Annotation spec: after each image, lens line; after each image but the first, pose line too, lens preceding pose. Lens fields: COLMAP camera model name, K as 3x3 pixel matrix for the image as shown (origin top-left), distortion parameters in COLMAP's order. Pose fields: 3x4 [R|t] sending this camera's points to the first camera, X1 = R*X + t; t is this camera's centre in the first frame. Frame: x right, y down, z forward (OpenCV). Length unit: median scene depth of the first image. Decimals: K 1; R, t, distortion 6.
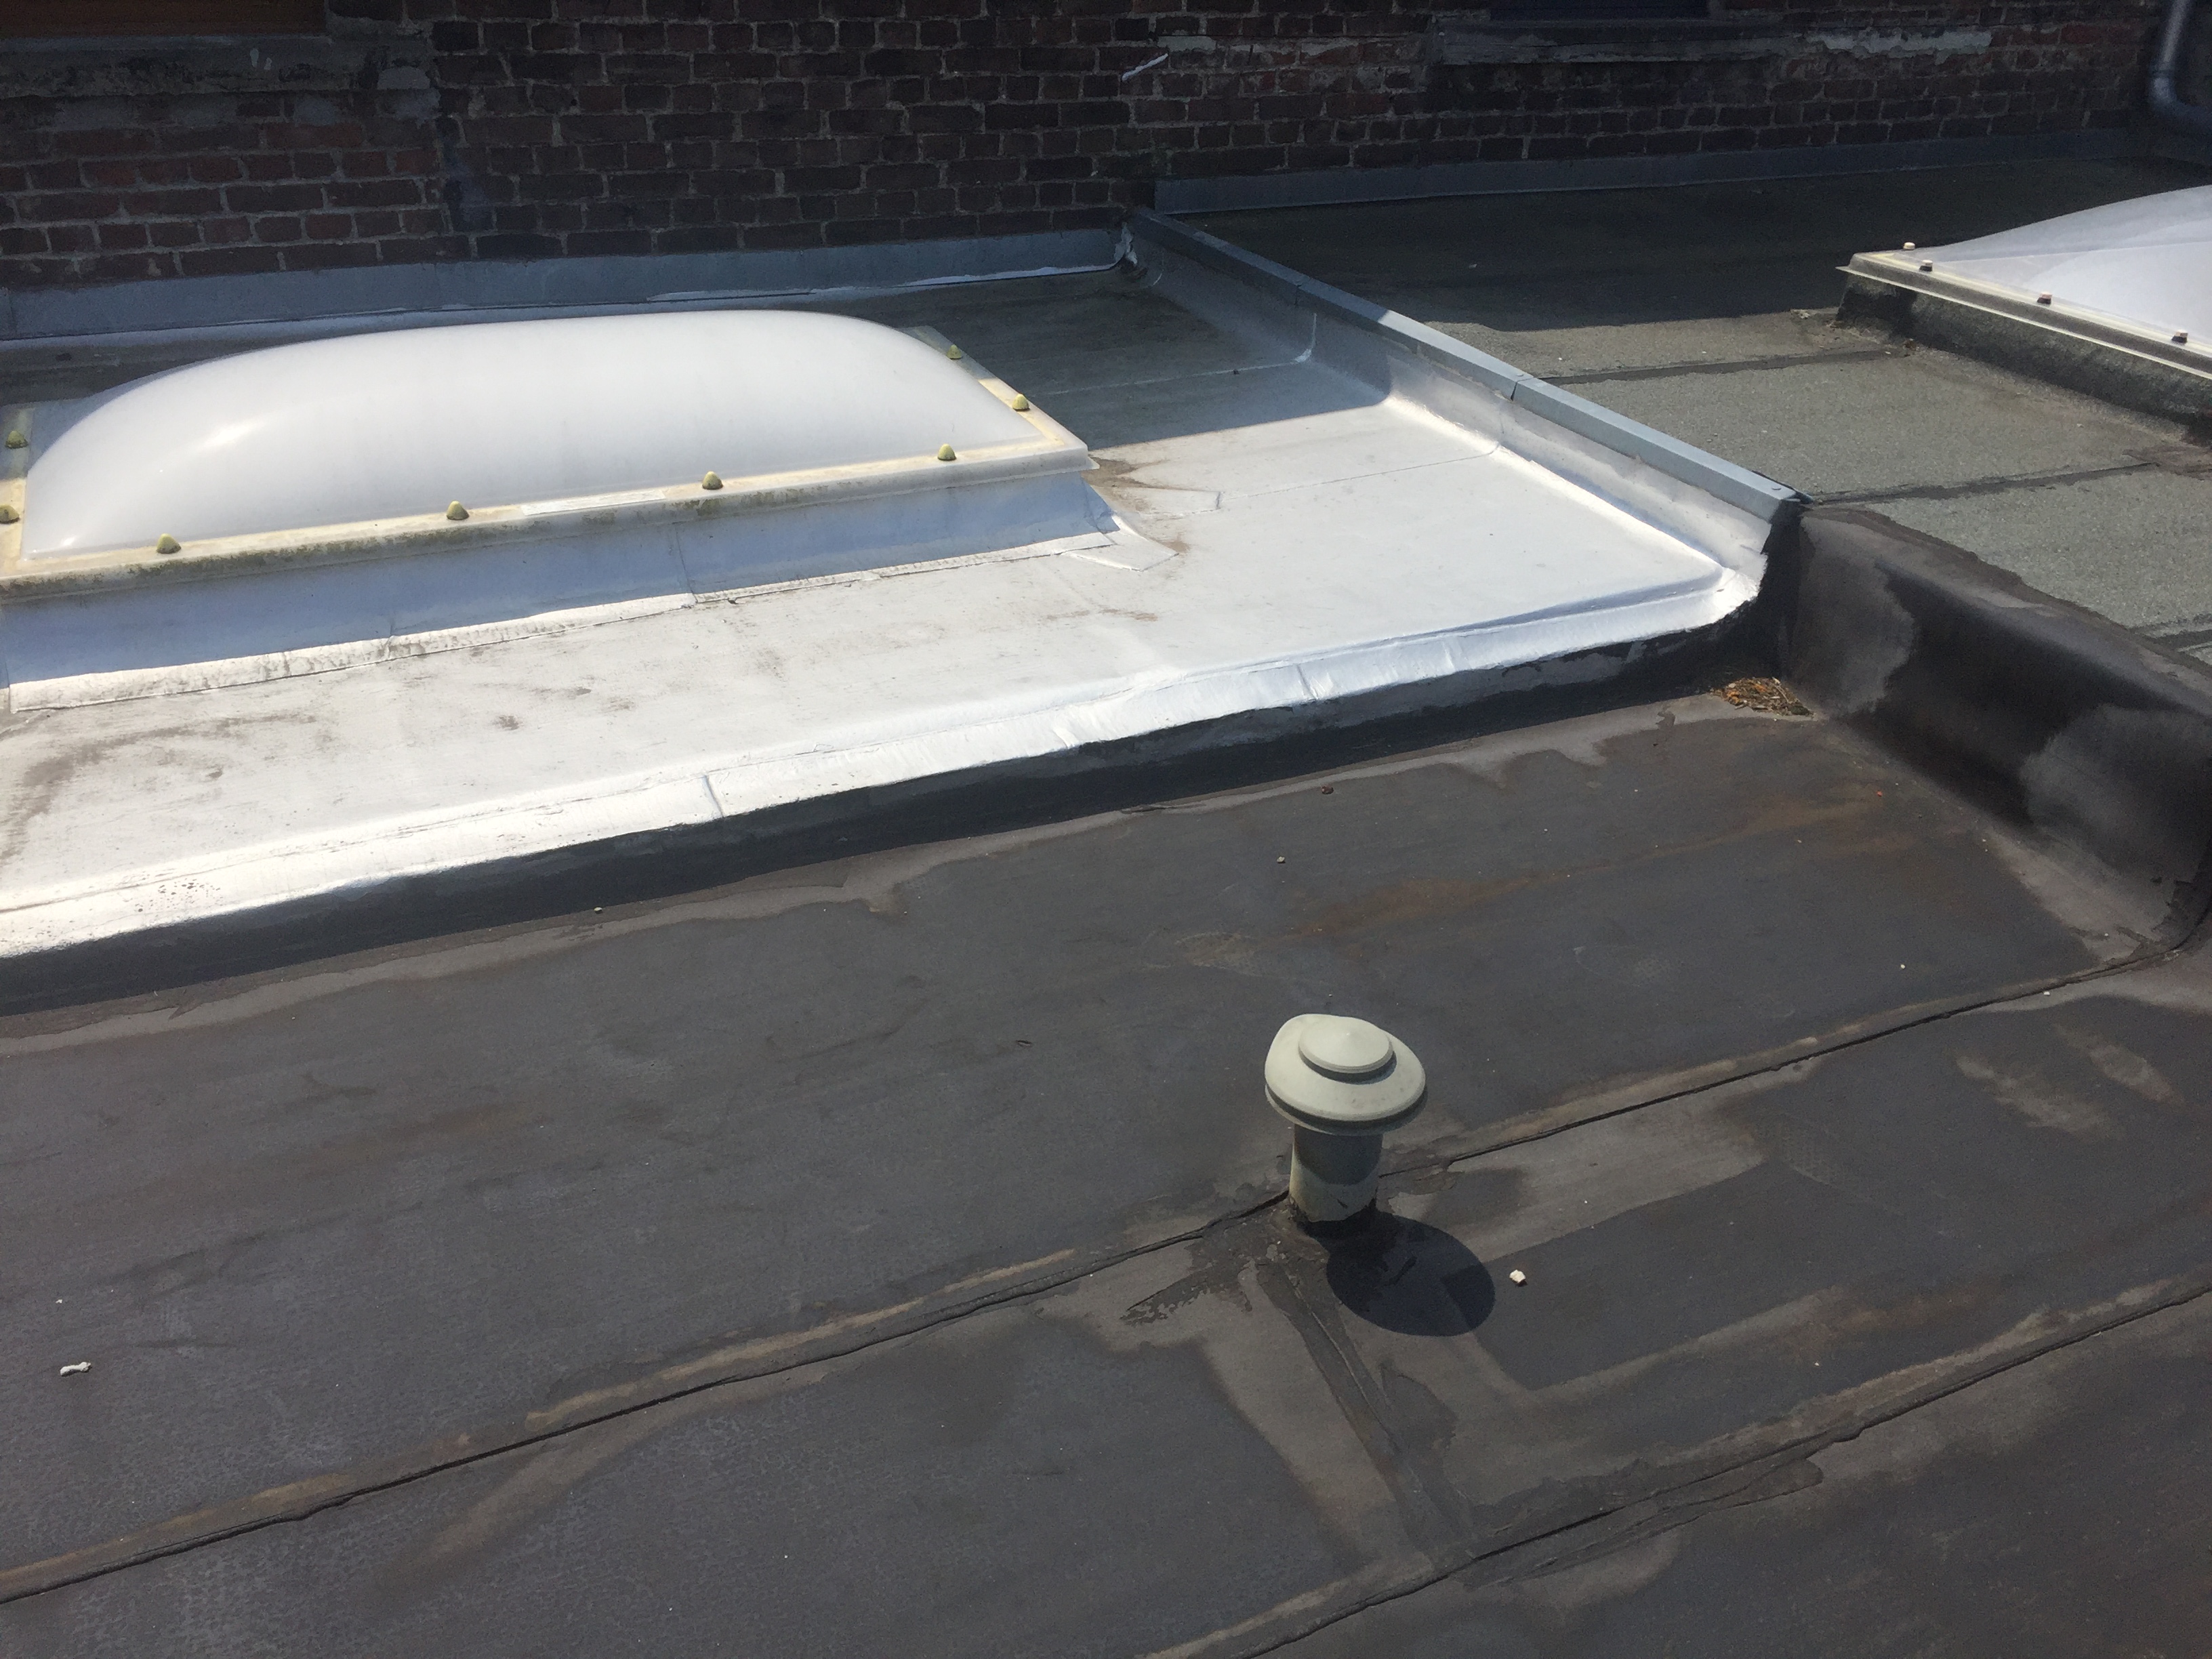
lens RADIAL K [[1894.0, 0, 1102.1], [0, 1894.0, 822.9], [0, 0, 1]] dist [0.091029, -0.134439]
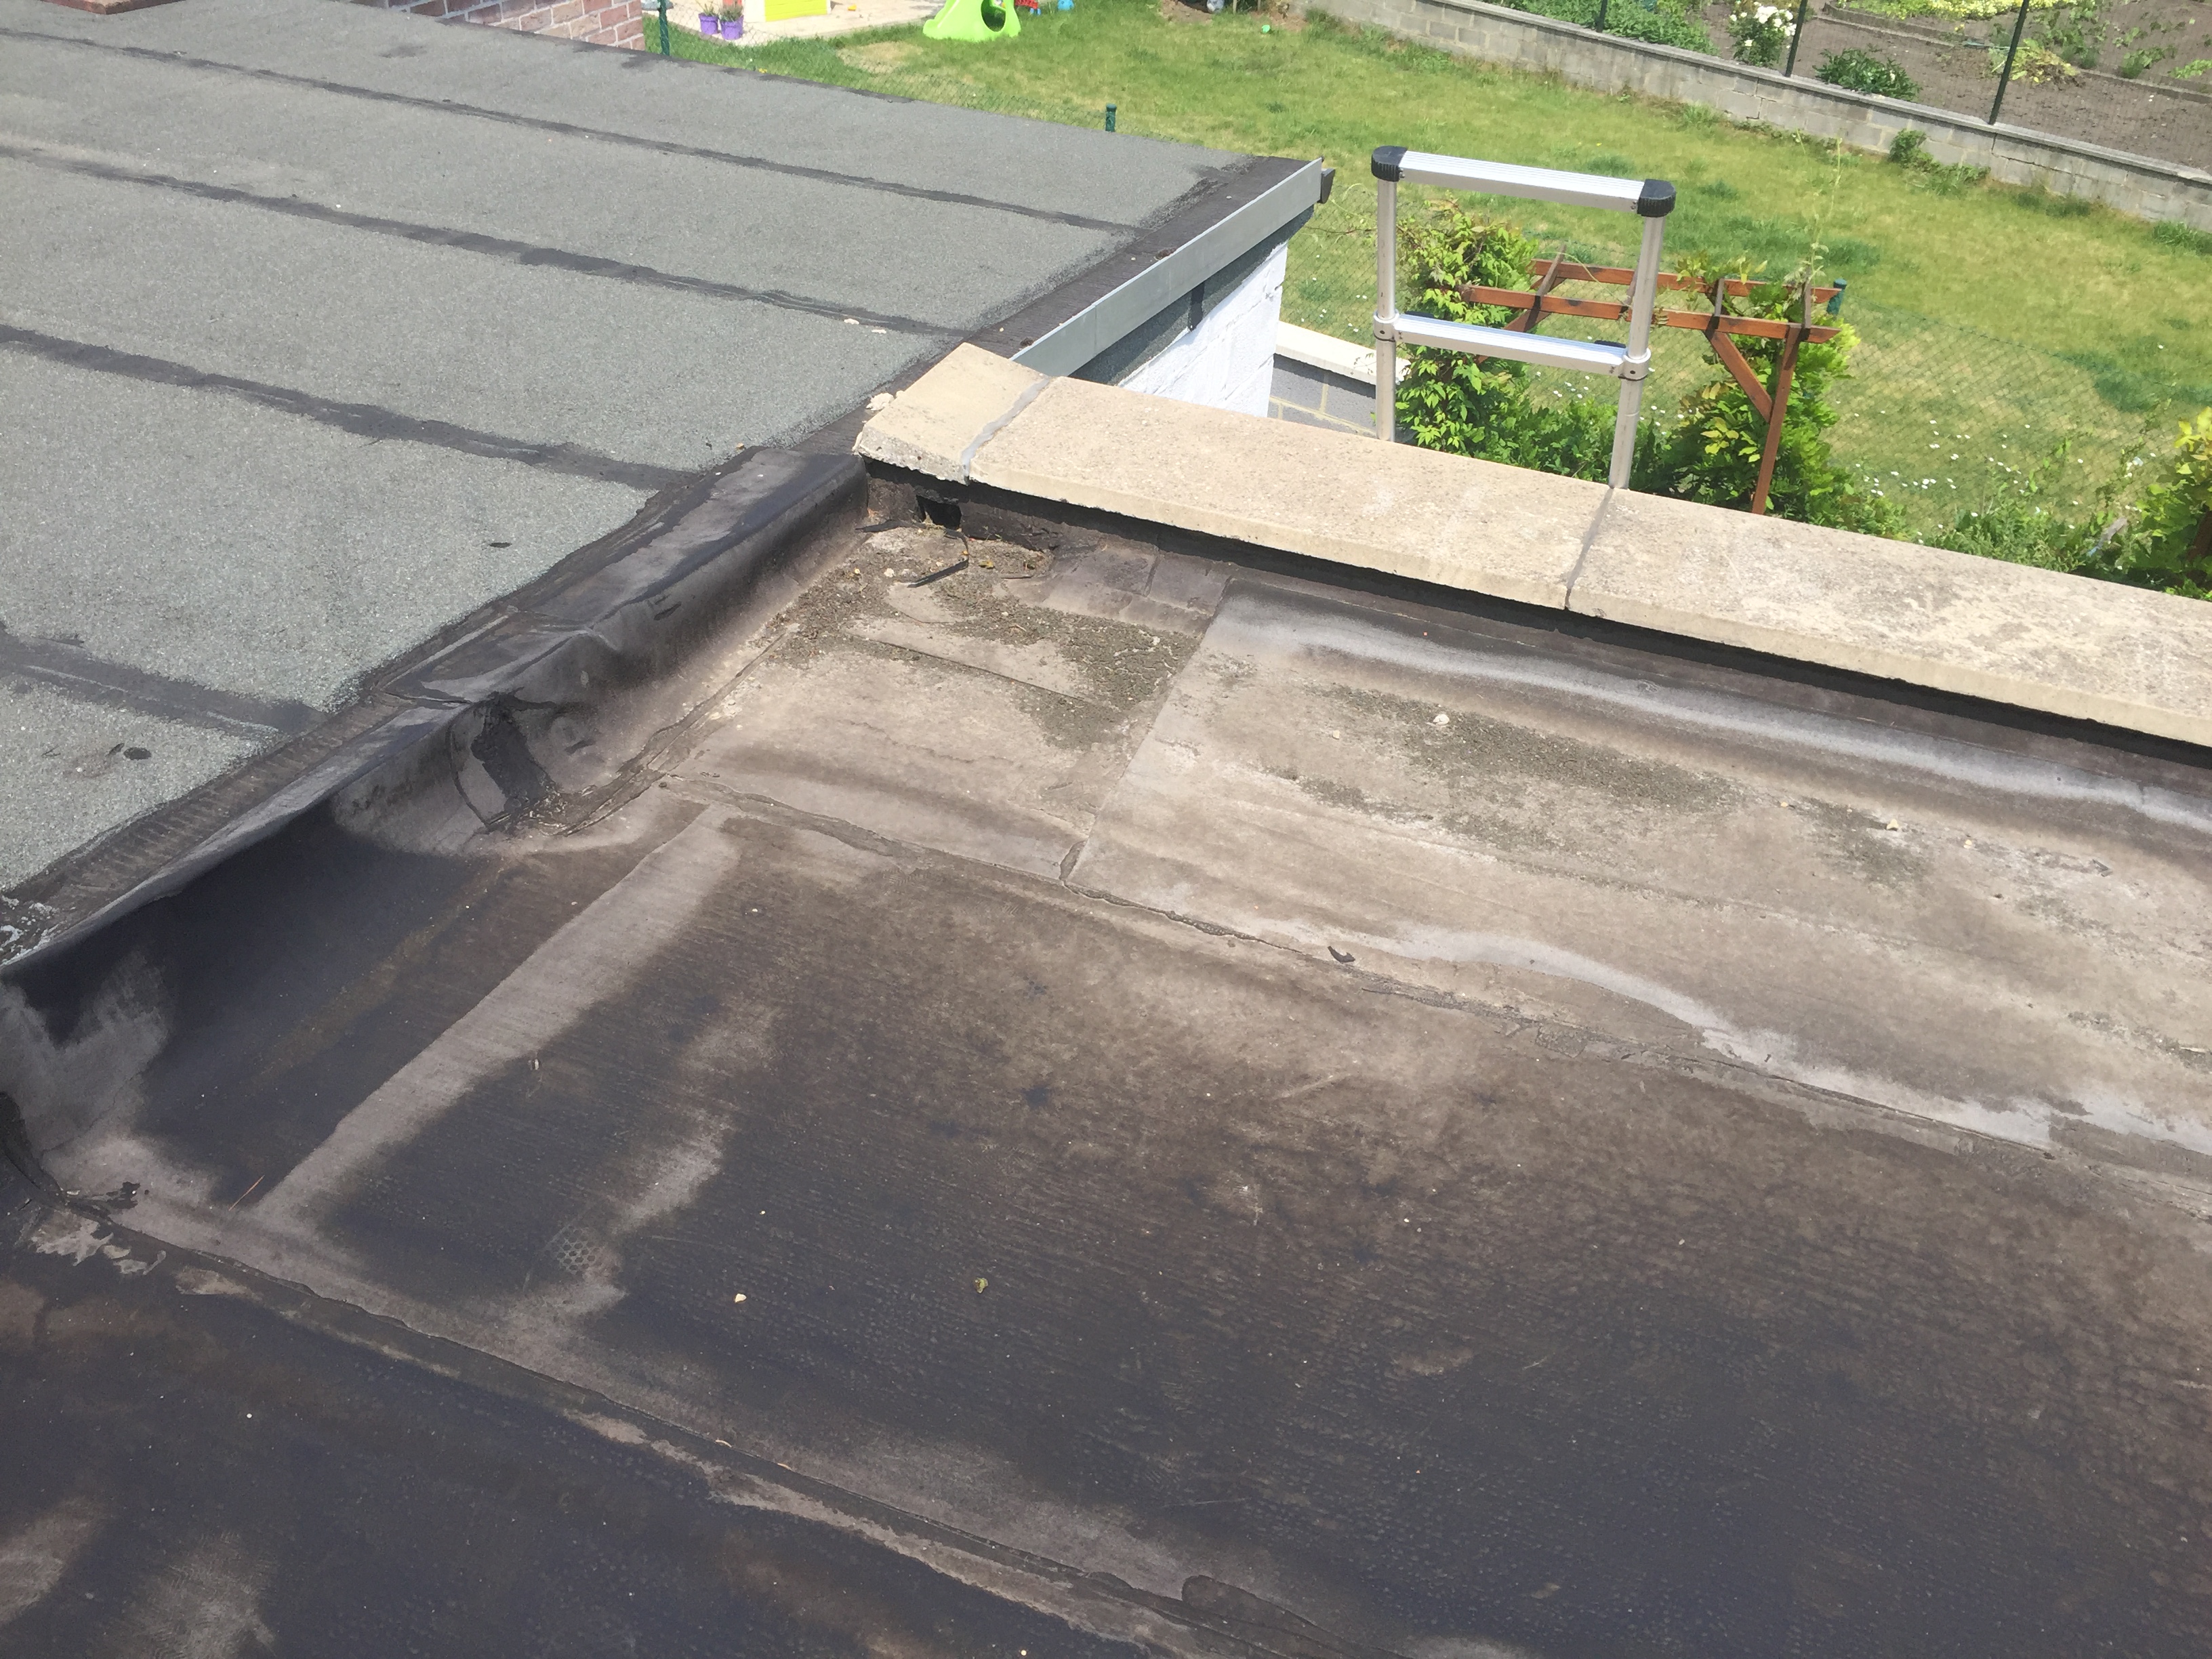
lens RADIAL K [[1894.0, 0, 1102.3], [0, 1894.0, 828.8], [0, 0, 1]] dist [0.091029, -0.134439]
pose [[-0.698499, -0.454631, 0.552639, 0.060482], [0.268287, 0.549567, 0.791201, -0.342656], [-0.663416, 0.700919, -0.261901, 0.683033]]
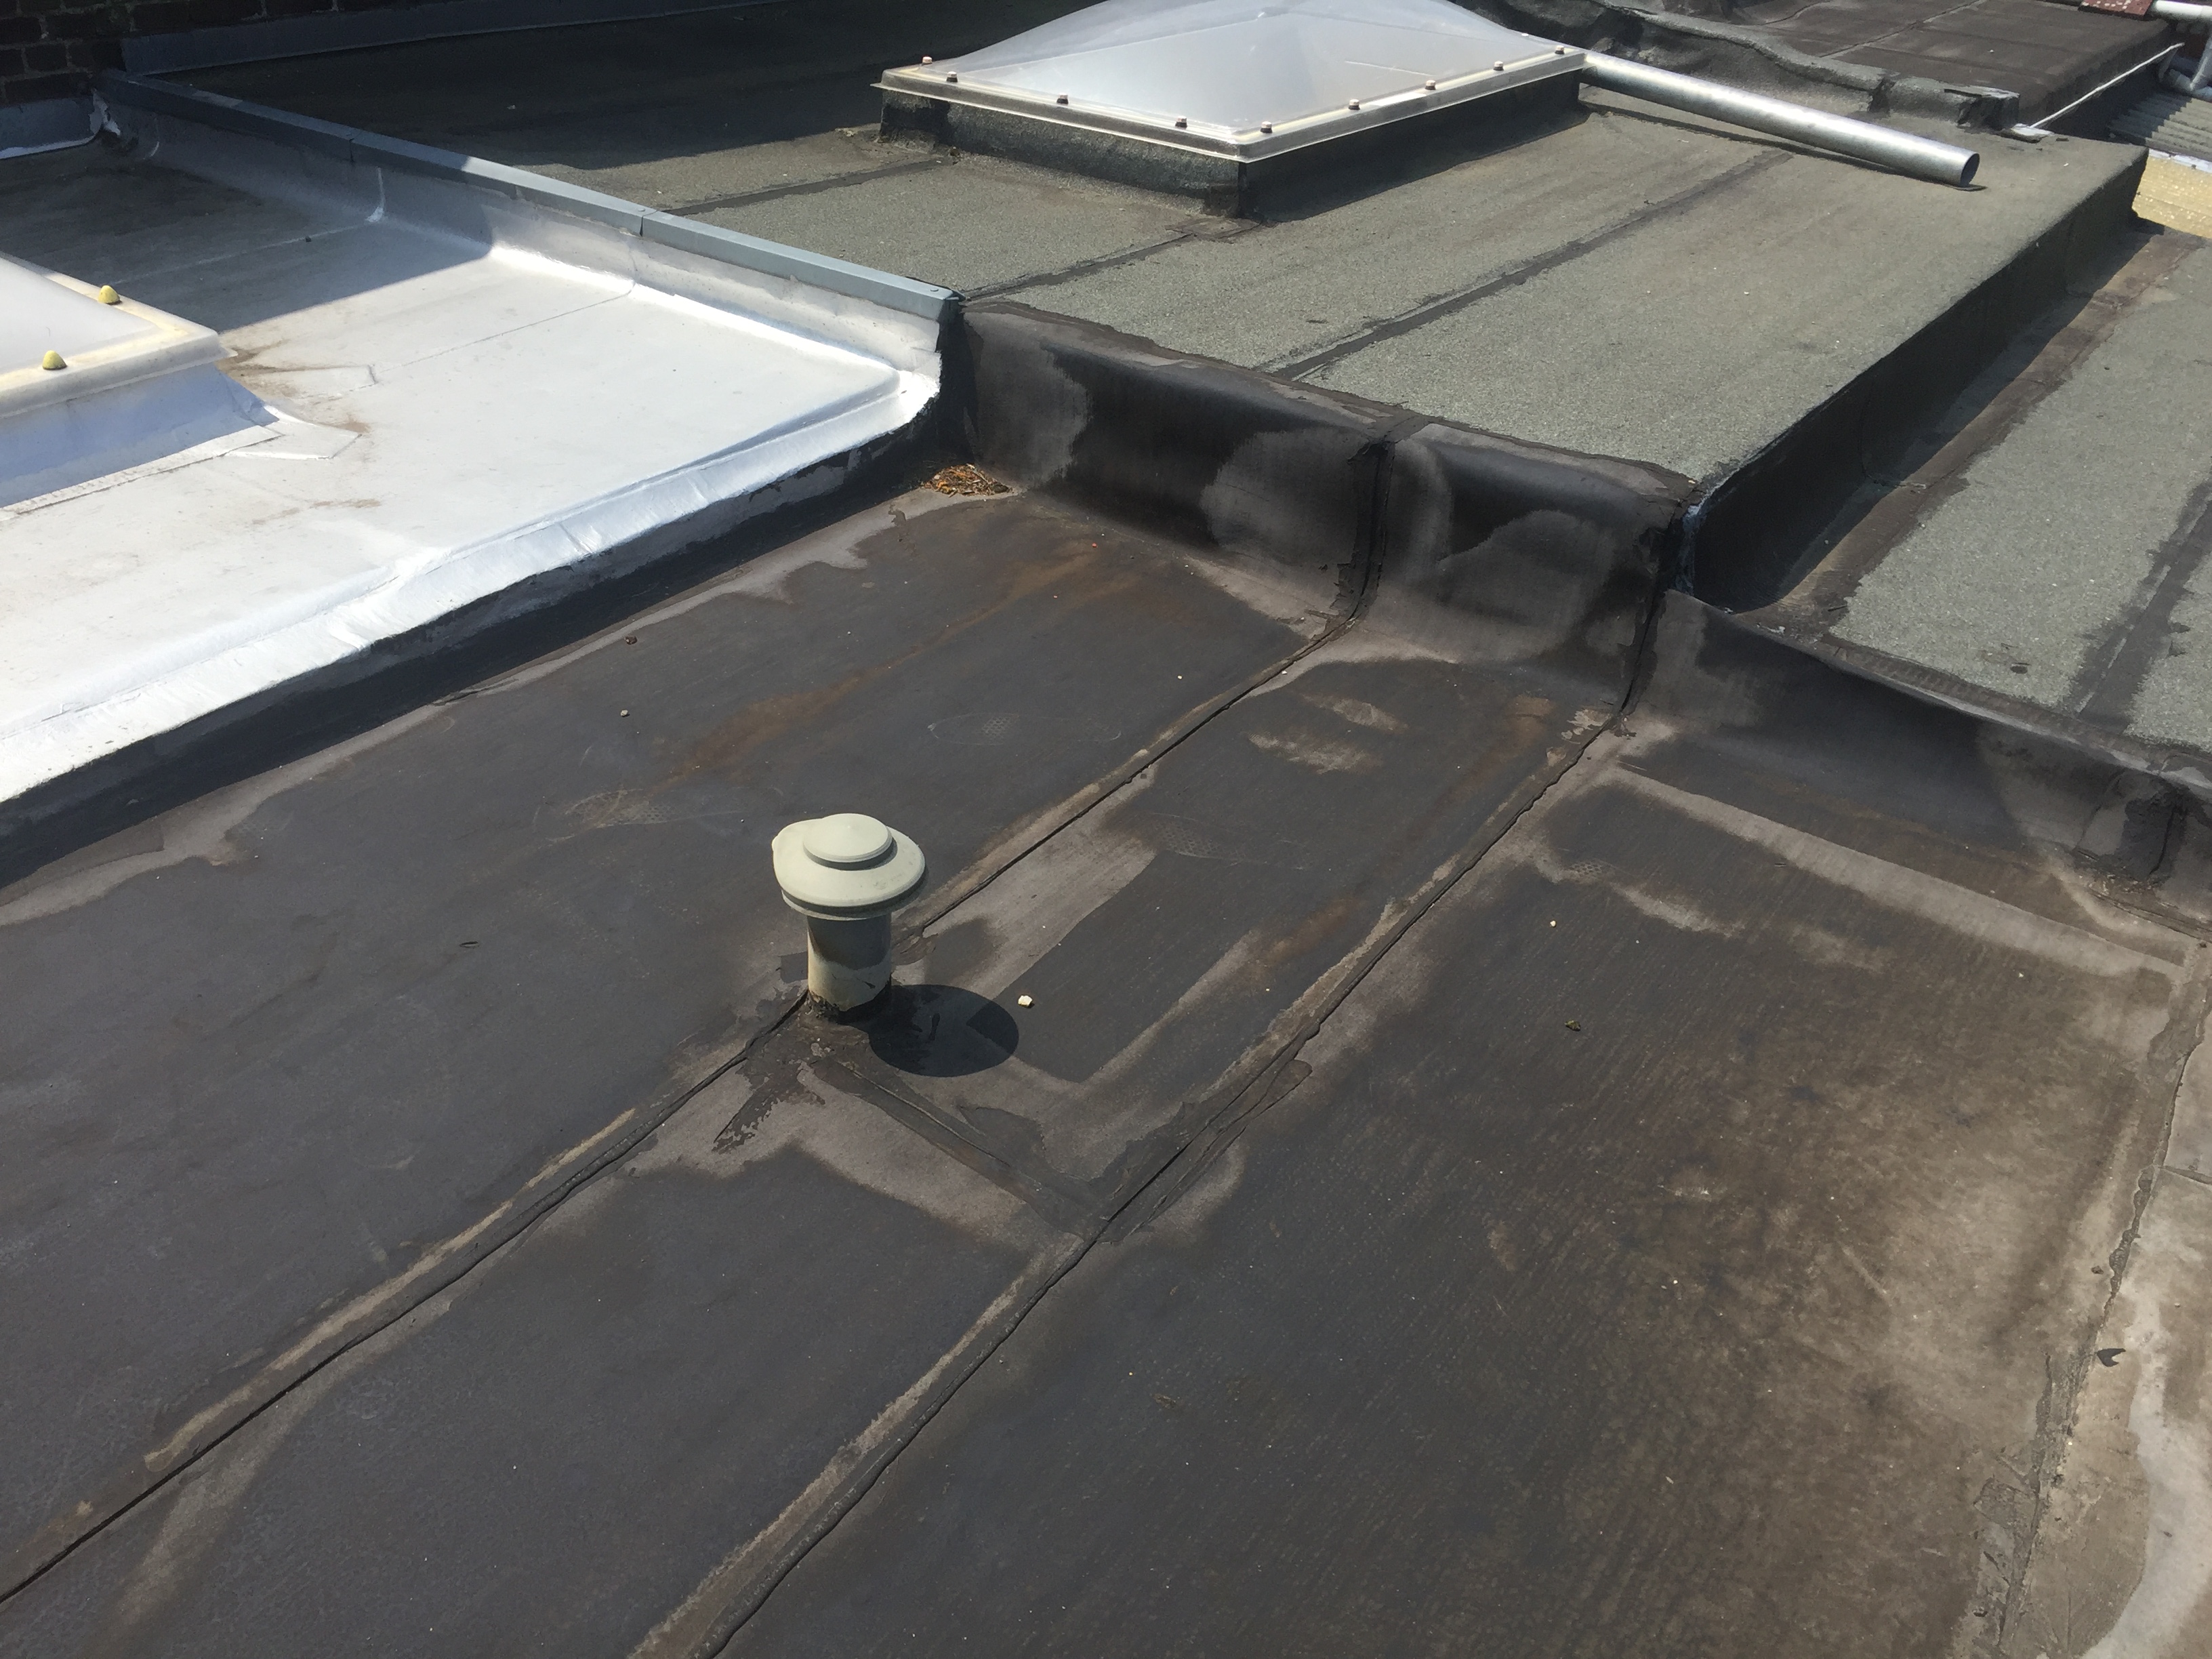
lens RADIAL K [[1894.0, 0, 1121.8], [0, 1894.0, 816.1], [0, 0, 1]] dist [0.091029, -0.134439]
pose [[0.847454, -0.251186, 0.467684, -0.172061], [0.218220, 0.967933, 0.124442, 0.004386], [-0.483944, -0.003401, 0.875092, -0.003535]]
